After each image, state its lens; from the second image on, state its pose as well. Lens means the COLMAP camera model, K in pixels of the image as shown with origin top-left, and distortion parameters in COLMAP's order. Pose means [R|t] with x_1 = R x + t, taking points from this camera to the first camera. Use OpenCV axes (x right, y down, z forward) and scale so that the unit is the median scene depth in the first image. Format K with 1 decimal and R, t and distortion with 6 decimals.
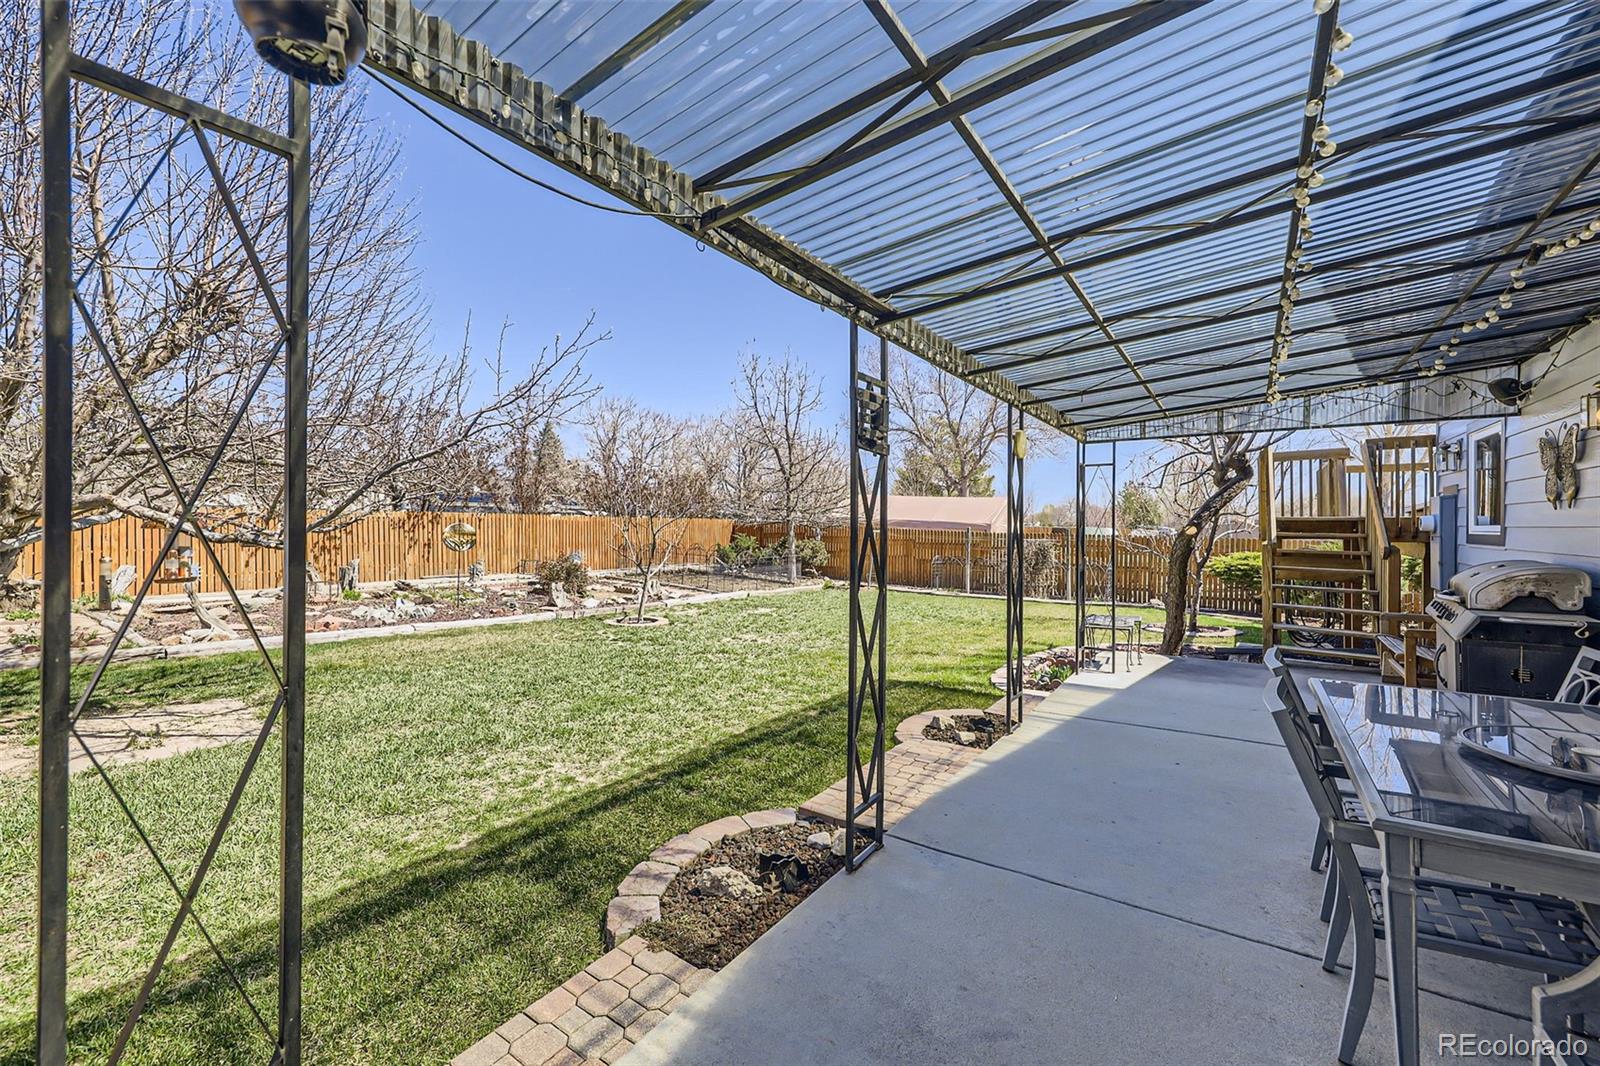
lens RADIAL K [[641.3, 0, 790.1], [0, 641.3, 523.4], [0, 0, 1]] dist [0.000448, -0.000080]
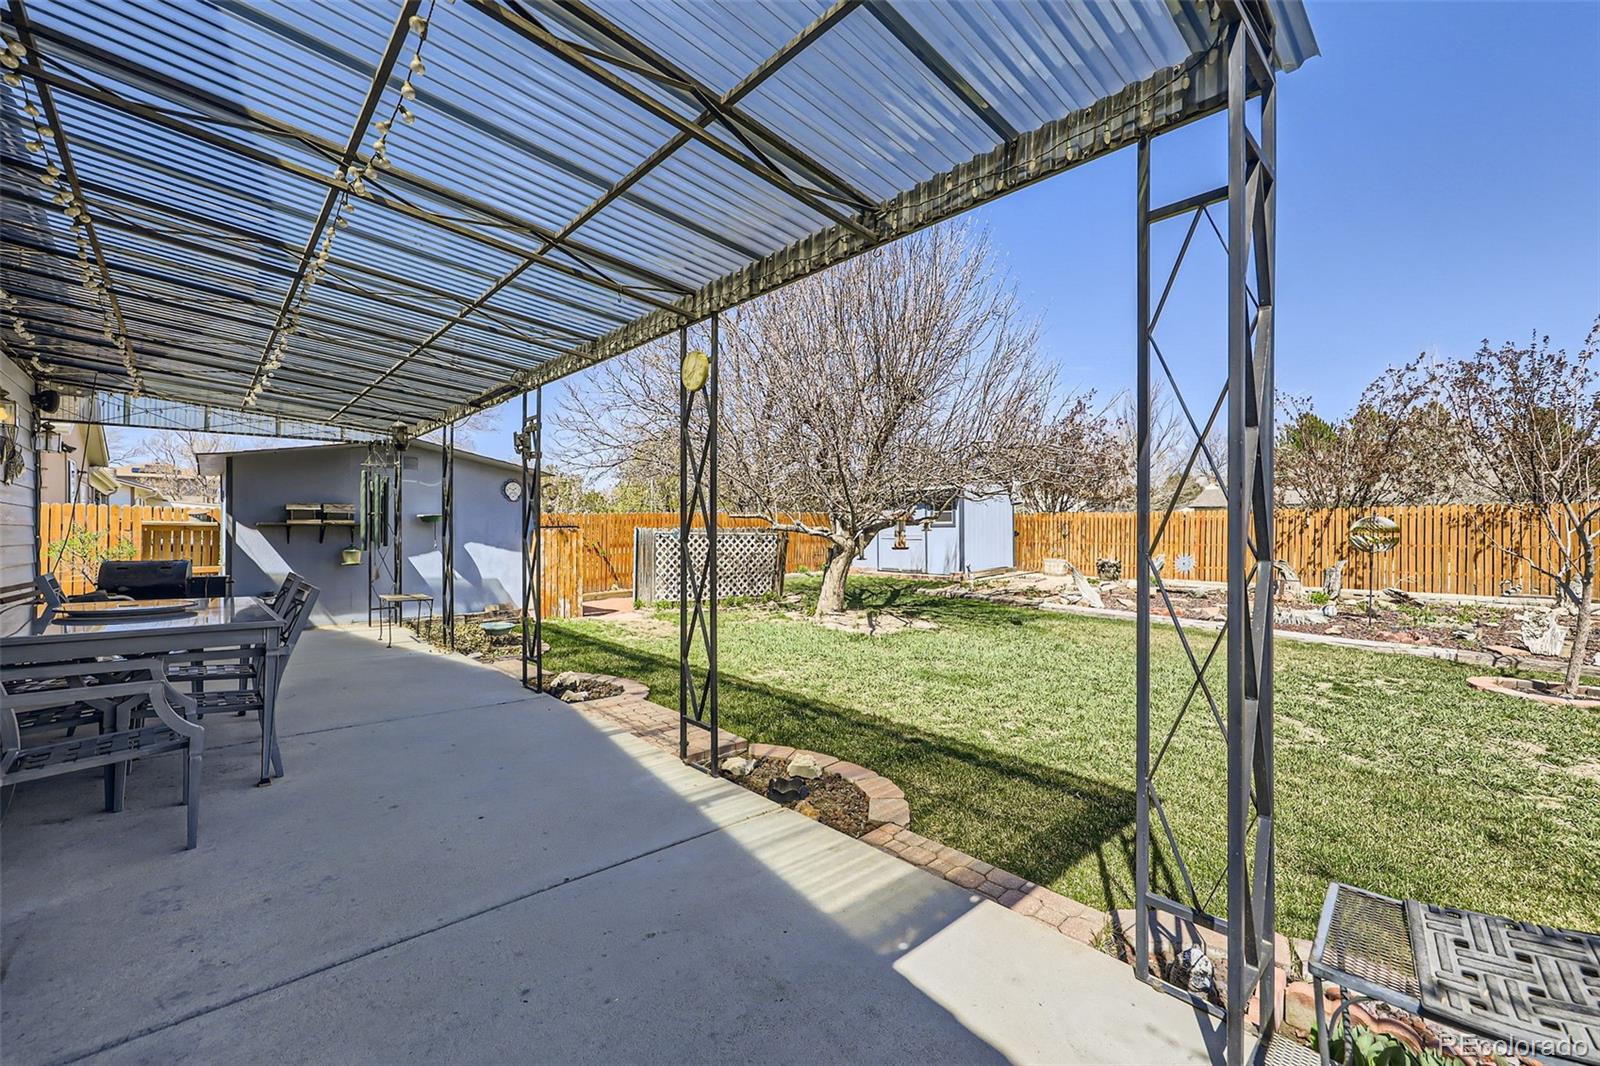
lens RADIAL K [[641.3, 0, 790.1], [0, 641.3, 523.4], [0, 0, 1]] dist [0.000448, -0.000080]
pose [[-0.207249, -0.018135, -0.978120, 0.267658], [-0.002610, 0.999835, -0.017984, 0.016997], [0.978285, -0.001174, -0.207262, 0.327219]]
